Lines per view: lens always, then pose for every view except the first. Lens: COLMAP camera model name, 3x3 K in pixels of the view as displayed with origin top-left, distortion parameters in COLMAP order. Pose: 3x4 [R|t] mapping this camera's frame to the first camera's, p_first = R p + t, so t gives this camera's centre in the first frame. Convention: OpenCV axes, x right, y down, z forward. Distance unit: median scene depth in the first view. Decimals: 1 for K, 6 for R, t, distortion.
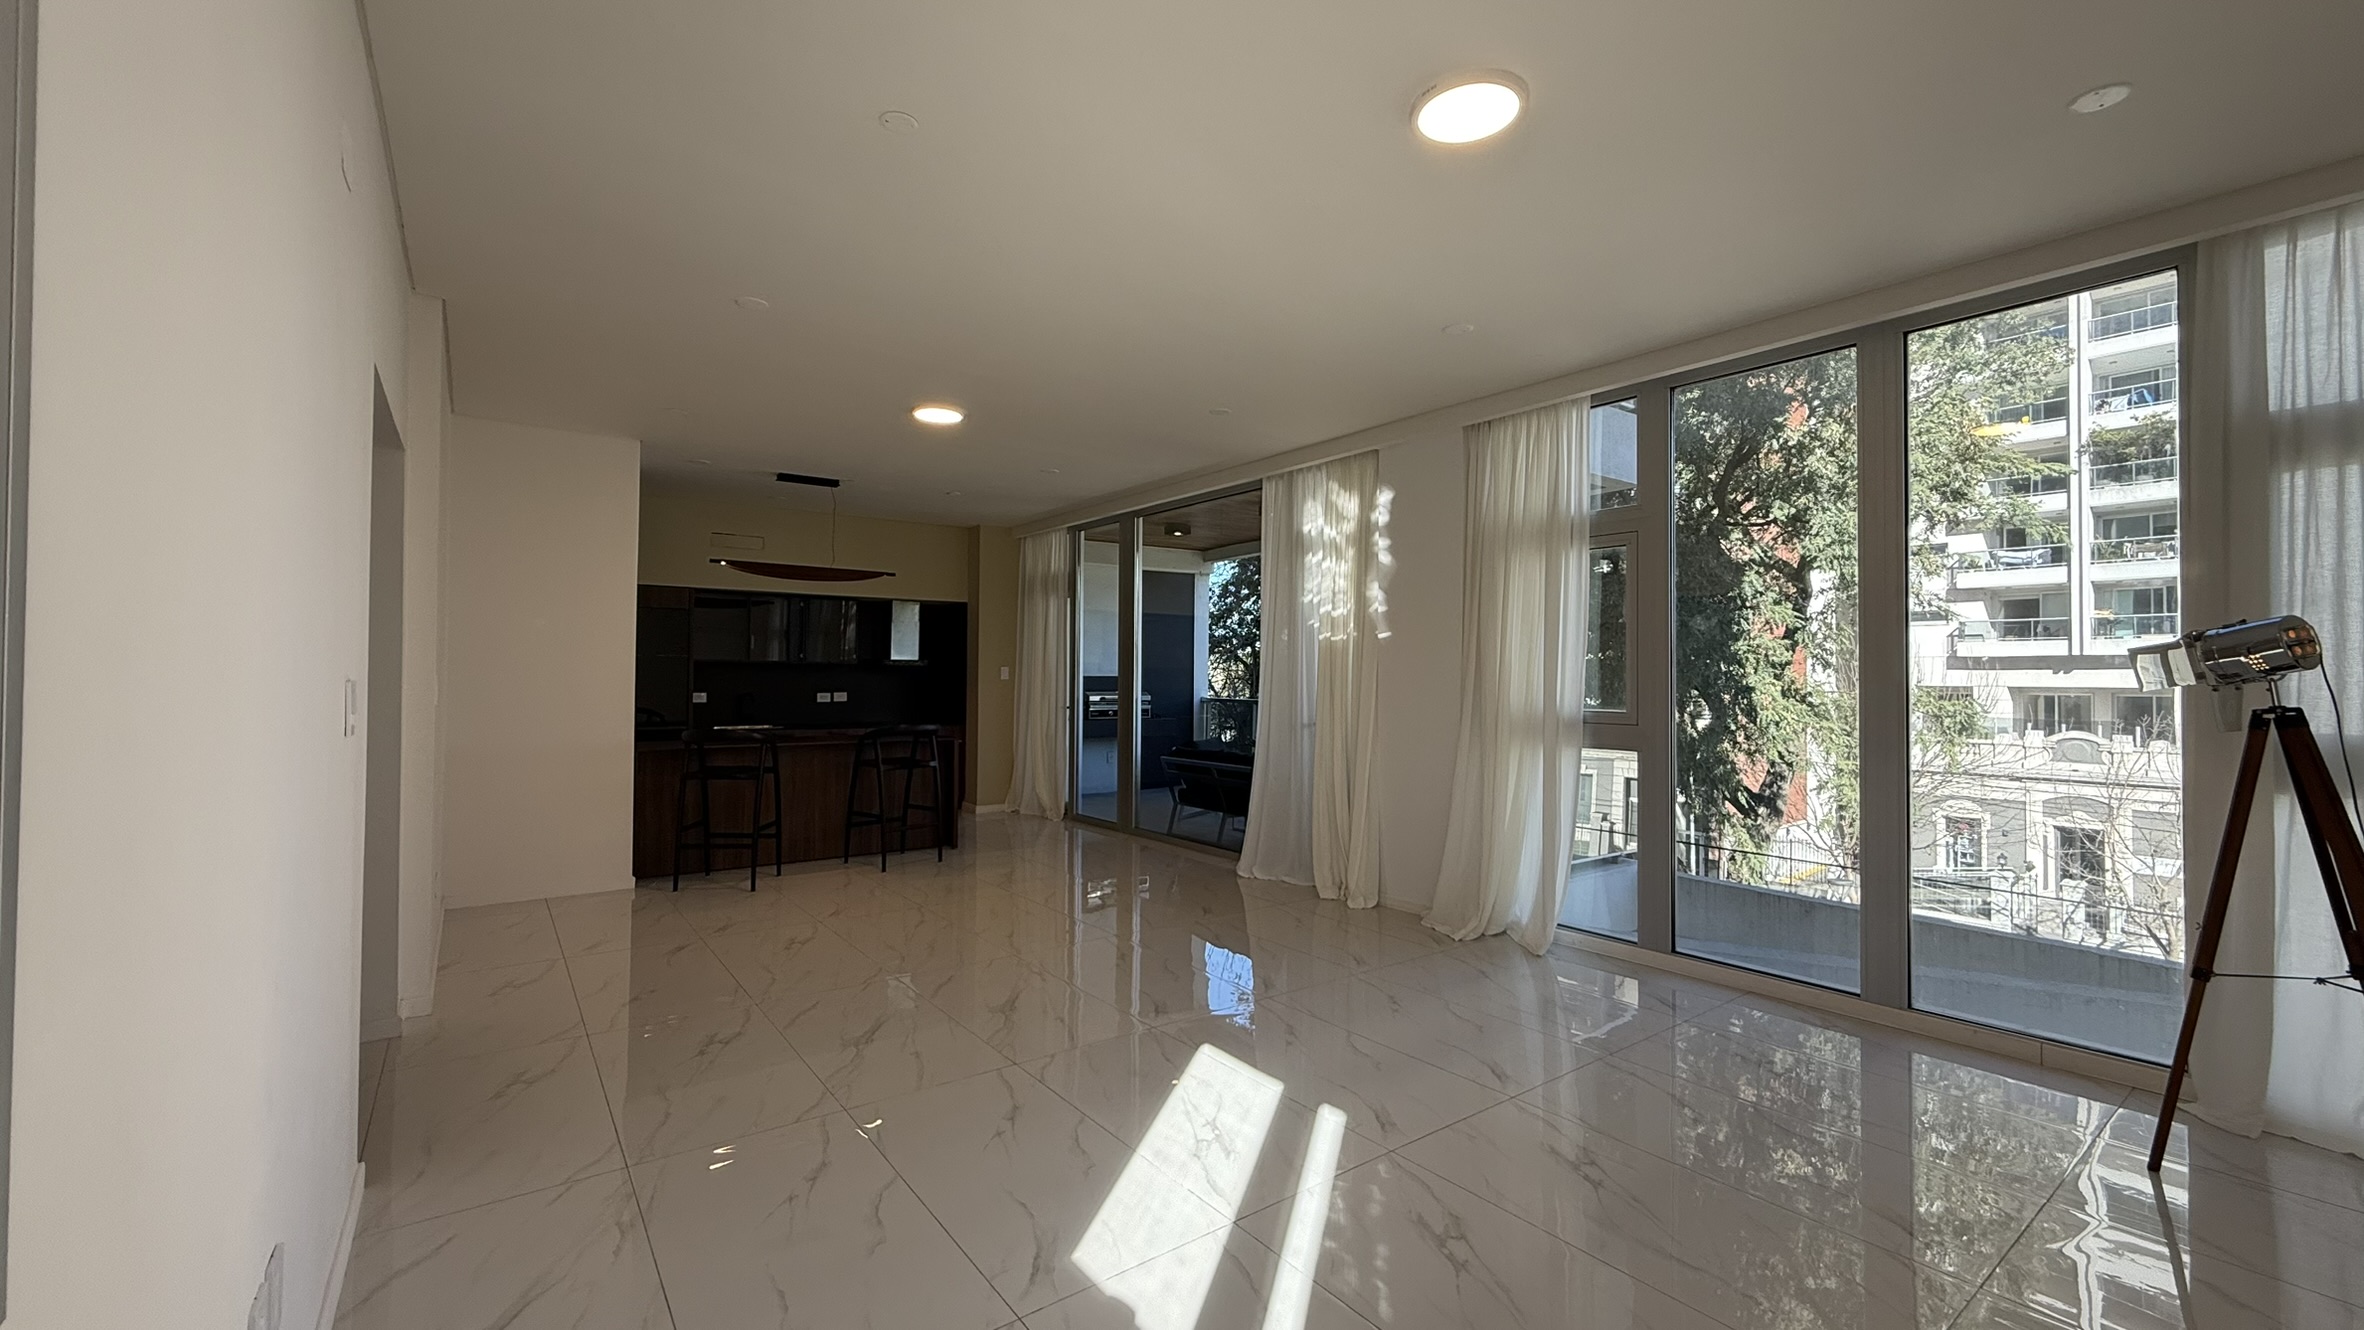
lens RADIAL K [[938.9, 0, 1184.1], [0, 938.9, 666.0], [0, 0, 1]] dist [-0.001445, -0.000169]
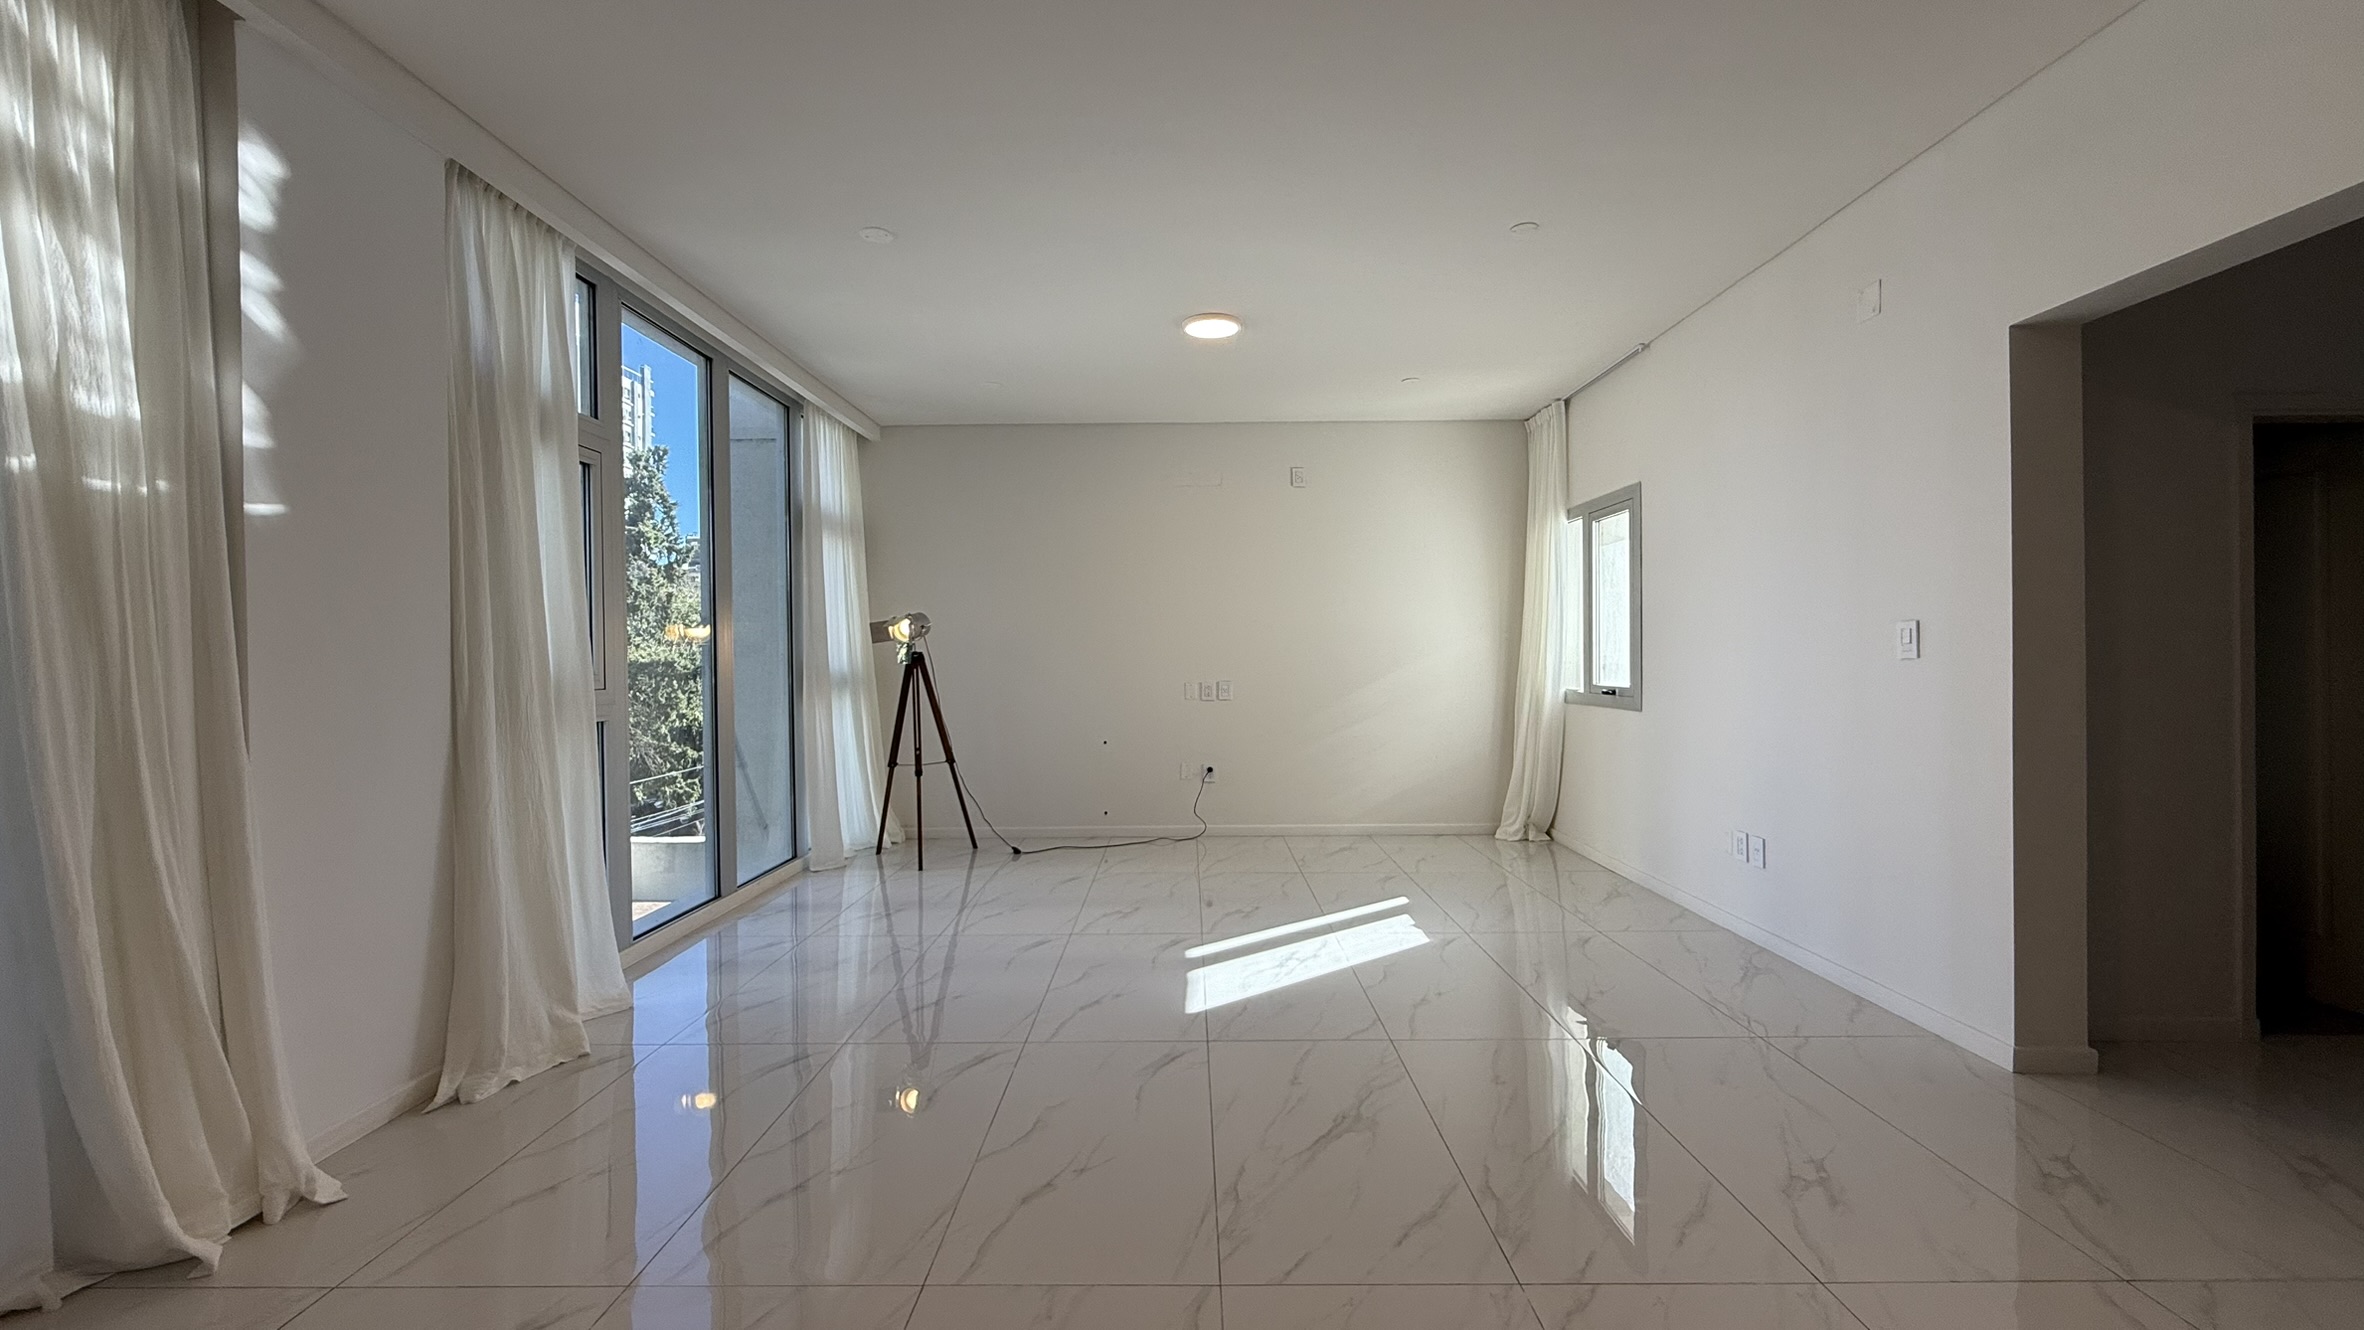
lens RADIAL K [[938.9, 0, 1178.4], [0, 938.9, 664.3], [0, 0, 1]] dist [-0.001445, -0.000169]
pose [[-0.792437, -0.005689, 0.609927, -0.208036], [-0.000949, 0.999967, 0.008094, 0.017918], [-0.609953, 0.005835, -0.792416, 0.674934]]
